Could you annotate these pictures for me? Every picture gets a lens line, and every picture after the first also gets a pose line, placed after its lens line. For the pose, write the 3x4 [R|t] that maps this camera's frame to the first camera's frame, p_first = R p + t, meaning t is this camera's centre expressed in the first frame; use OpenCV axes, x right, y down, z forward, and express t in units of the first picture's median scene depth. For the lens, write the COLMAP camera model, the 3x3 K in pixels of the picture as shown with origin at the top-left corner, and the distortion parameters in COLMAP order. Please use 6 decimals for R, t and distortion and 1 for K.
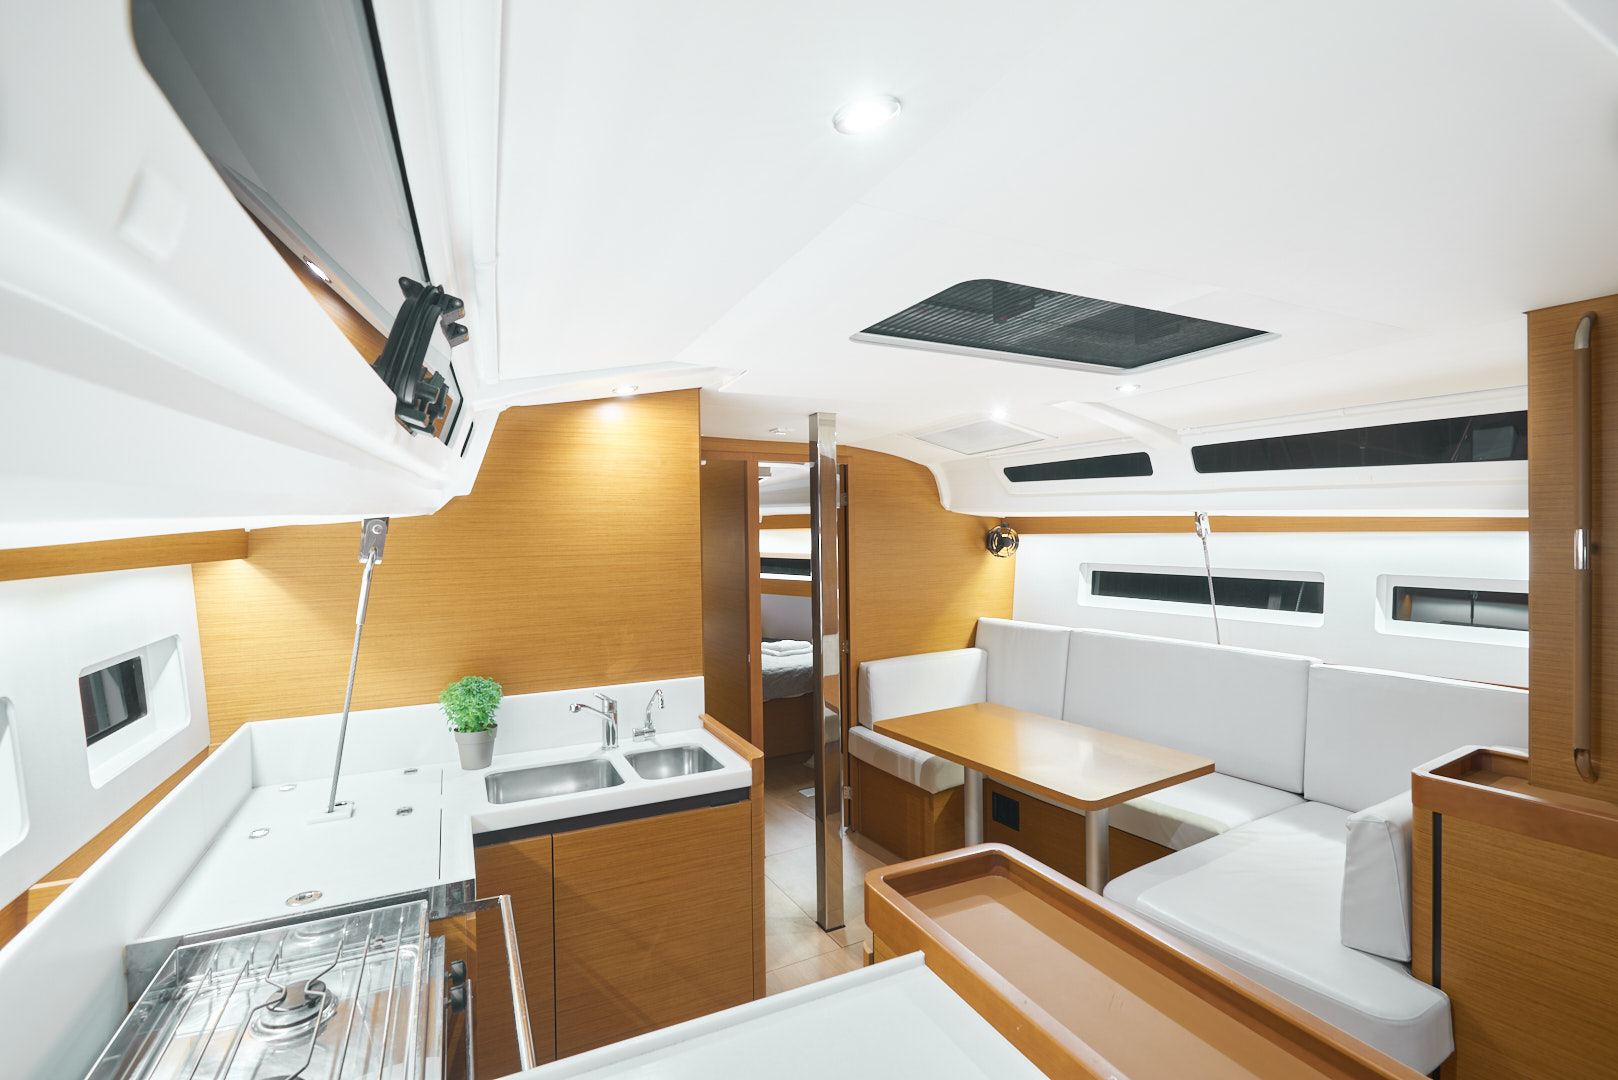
lens RADIAL K [[747.4, 0, 812.9], [0, 747.4, 539.2], [0, 0, 1]] dist [-0.002574, 0.000408]
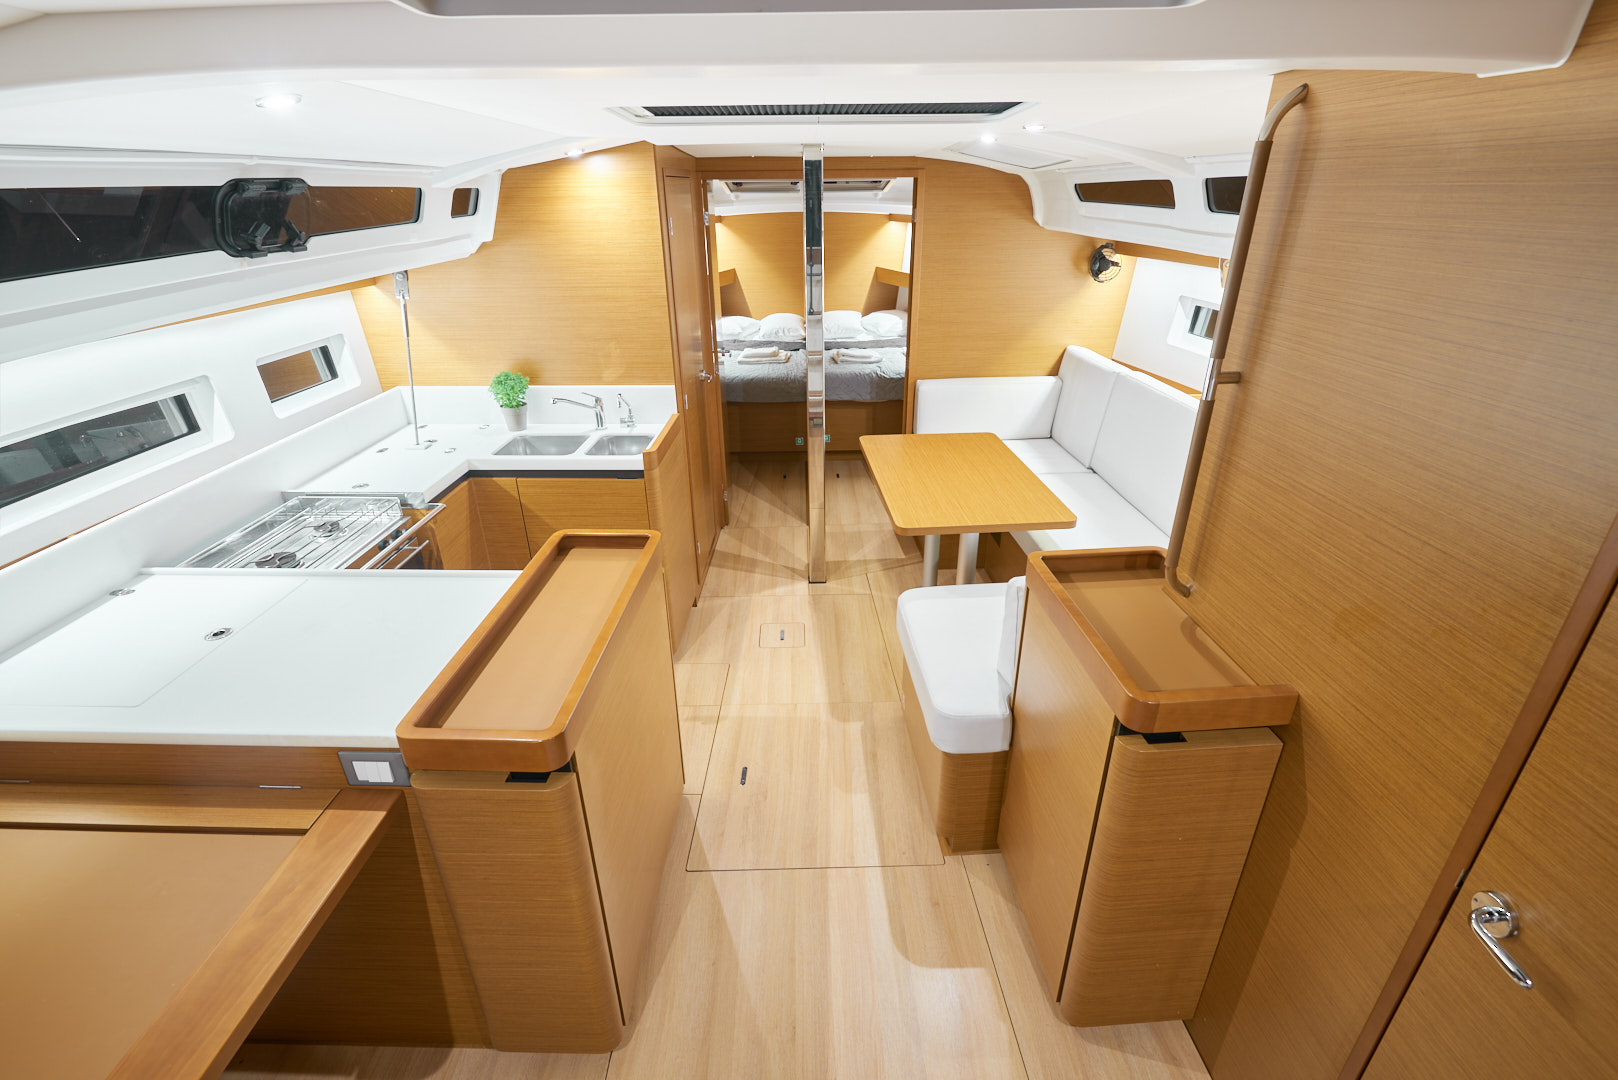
lens RADIAL K [[747.4, 0, 812.9], [0, 747.4, 539.2], [0, 0, 1]] dist [-0.002574, 0.000408]
pose [[0.886301, 0.202707, -0.416390, 0.497170], [-0.008917, 0.906420, 0.422283, -0.095813], [0.463024, -0.370557, 0.805168, -0.036702]]
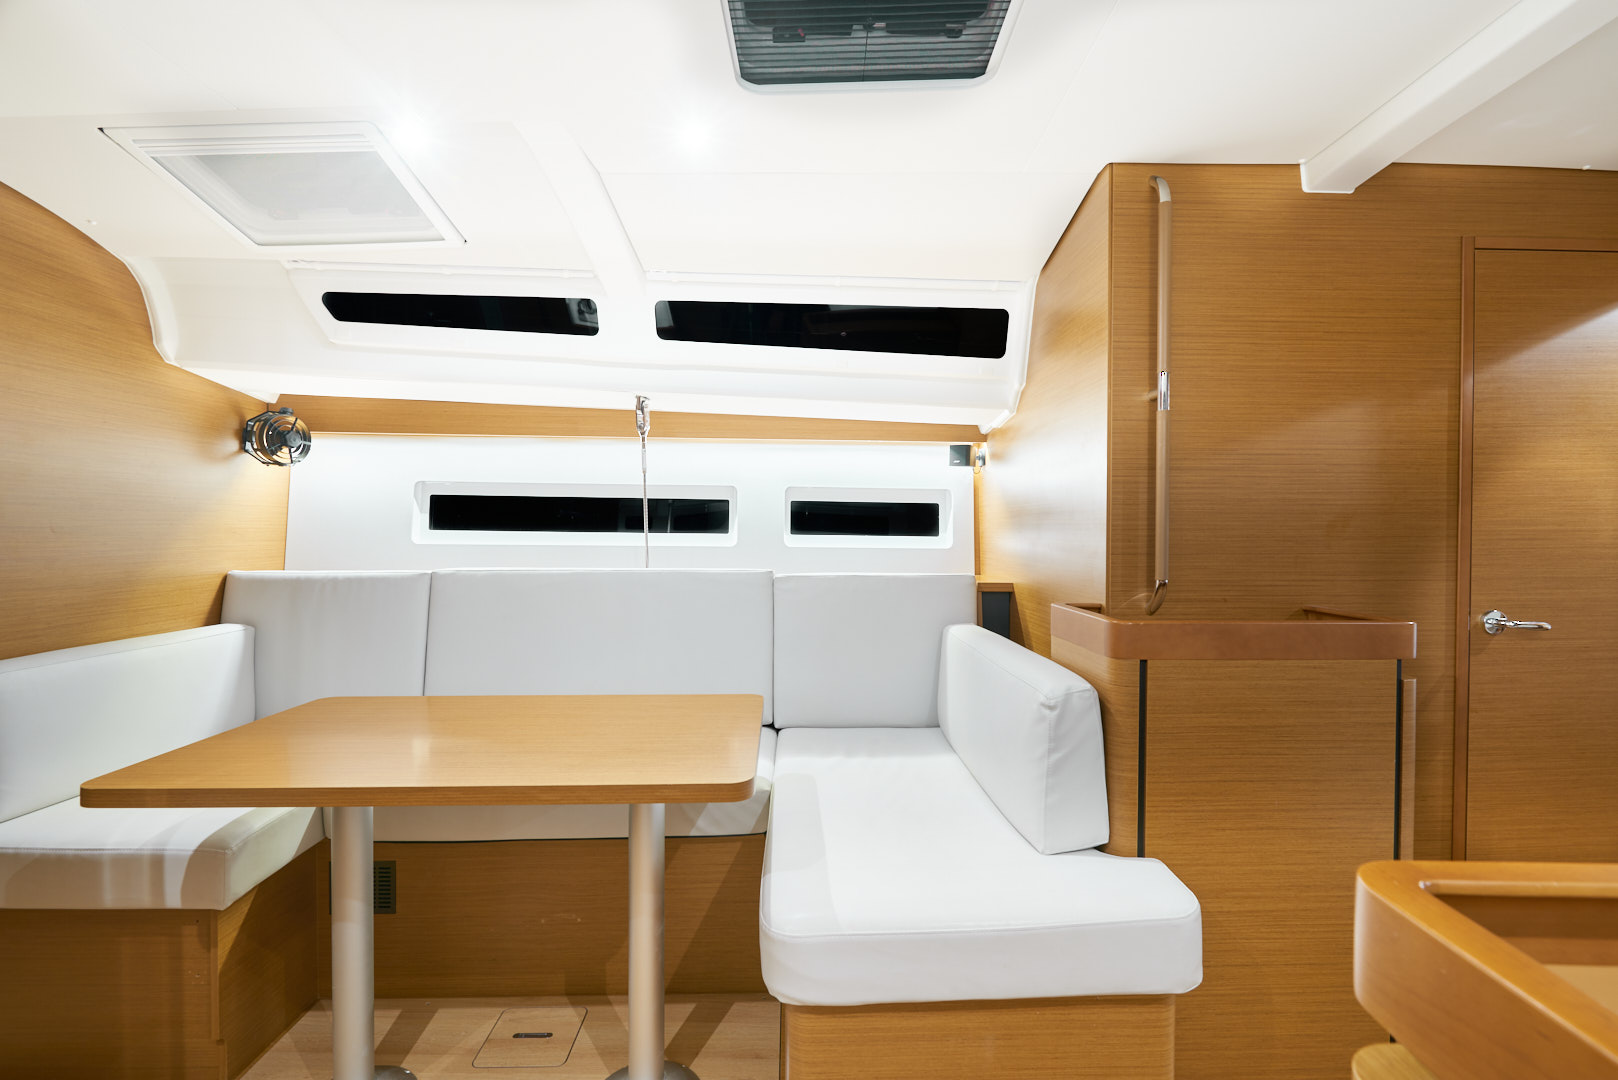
lens RADIAL K [[747.4, 0, 812.9], [0, 747.4, 539.2], [0, 0, 1]] dist [-0.002574, 0.000408]
pose [[0.489351, 0.009705, 0.872033, -0.066212], [0.000936, 0.999932, -0.011653, 0.114613], [-0.872086, 0.006519, 0.489308, 0.445980]]
